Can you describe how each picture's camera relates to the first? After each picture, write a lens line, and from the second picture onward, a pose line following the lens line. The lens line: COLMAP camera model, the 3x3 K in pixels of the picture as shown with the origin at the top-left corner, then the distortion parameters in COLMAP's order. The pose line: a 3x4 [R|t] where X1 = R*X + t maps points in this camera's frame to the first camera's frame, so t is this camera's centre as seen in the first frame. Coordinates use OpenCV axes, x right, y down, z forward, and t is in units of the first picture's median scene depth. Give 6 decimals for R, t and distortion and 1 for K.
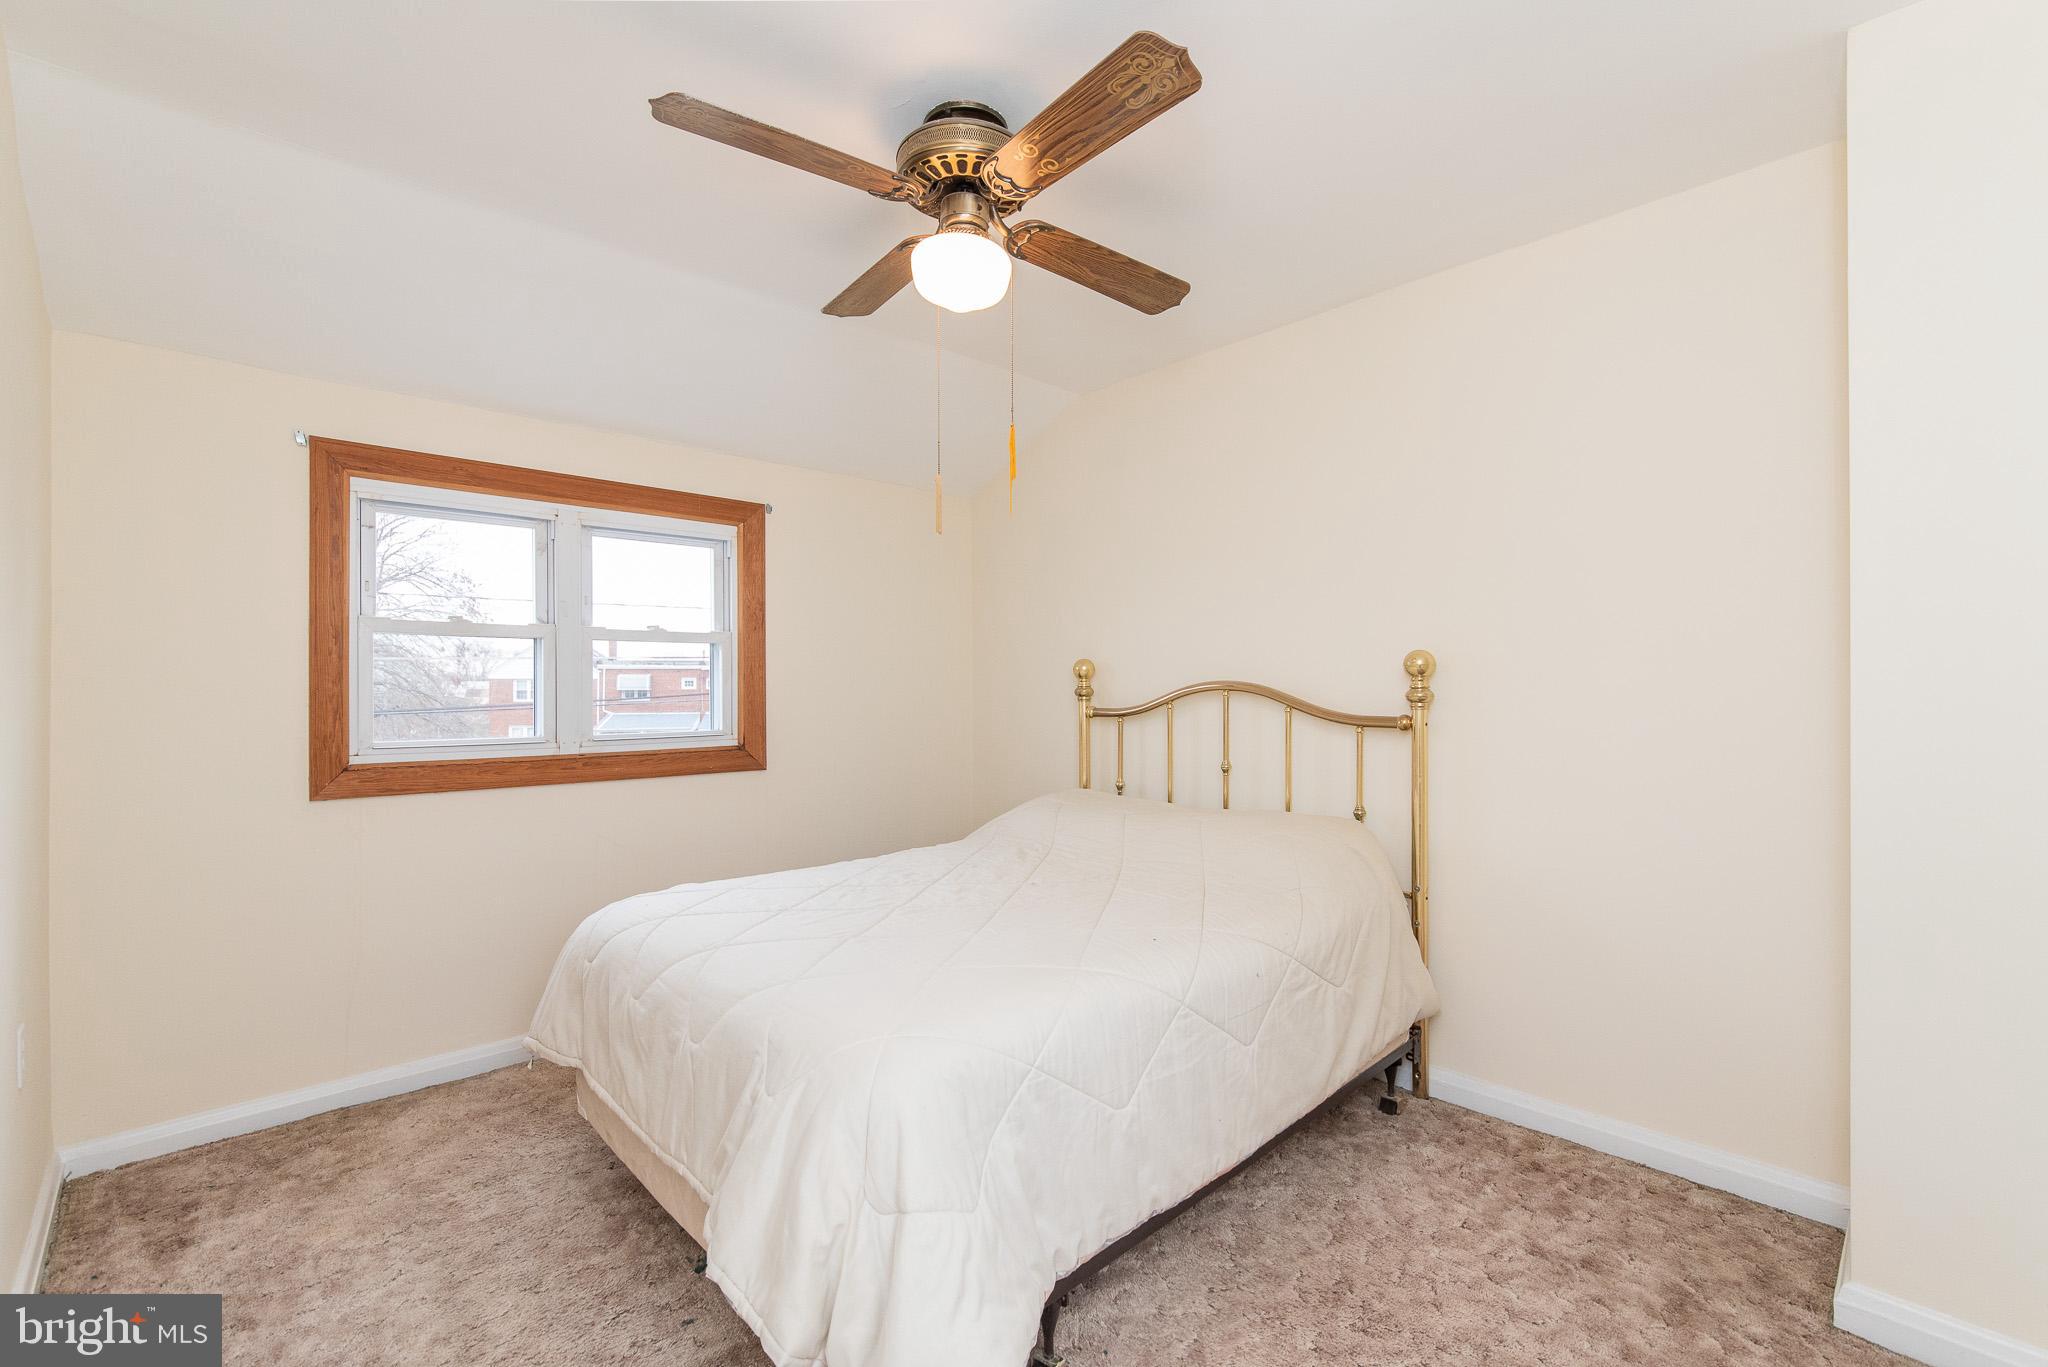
lens RADIAL K [[914.6, 0, 1026.6], [0, 914.6, 712.8], [0, 0, 1]] dist [-0.001428, -0.000256]
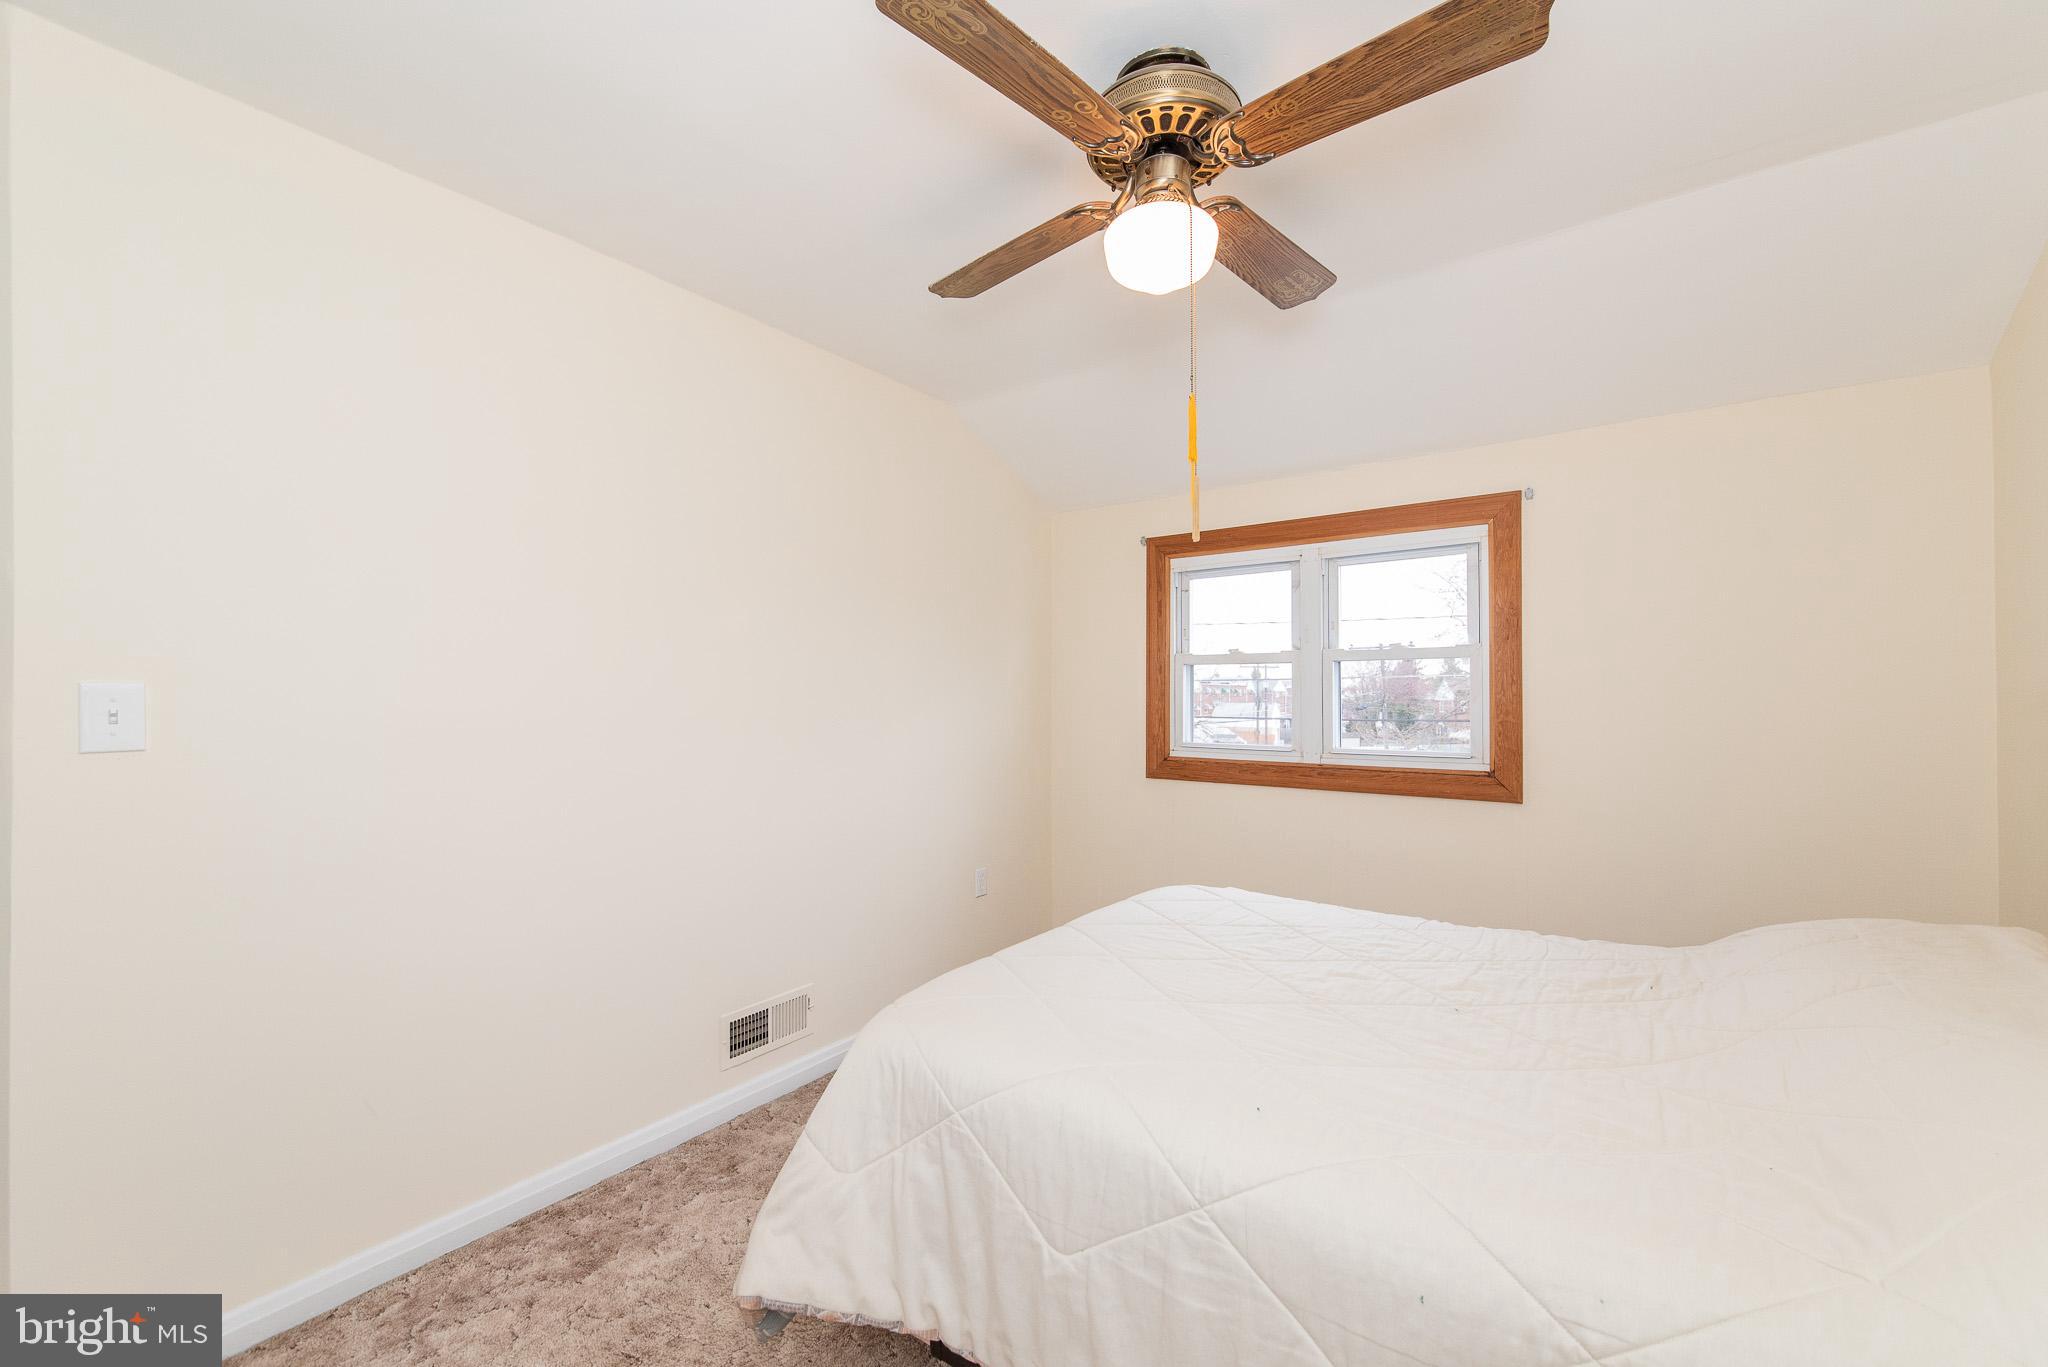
lens RADIAL K [[829.3, 0, 1019.3], [0, 829.3, 691.8], [0, 0, 1]] dist [-0.000043, 0.000015]
pose [[0.160455, -0.007694, -0.987013, 0.463715], [-0.032486, 0.999387, -0.013072, -0.018335], [0.986508, 0.034162, 0.160107, 0.488666]]
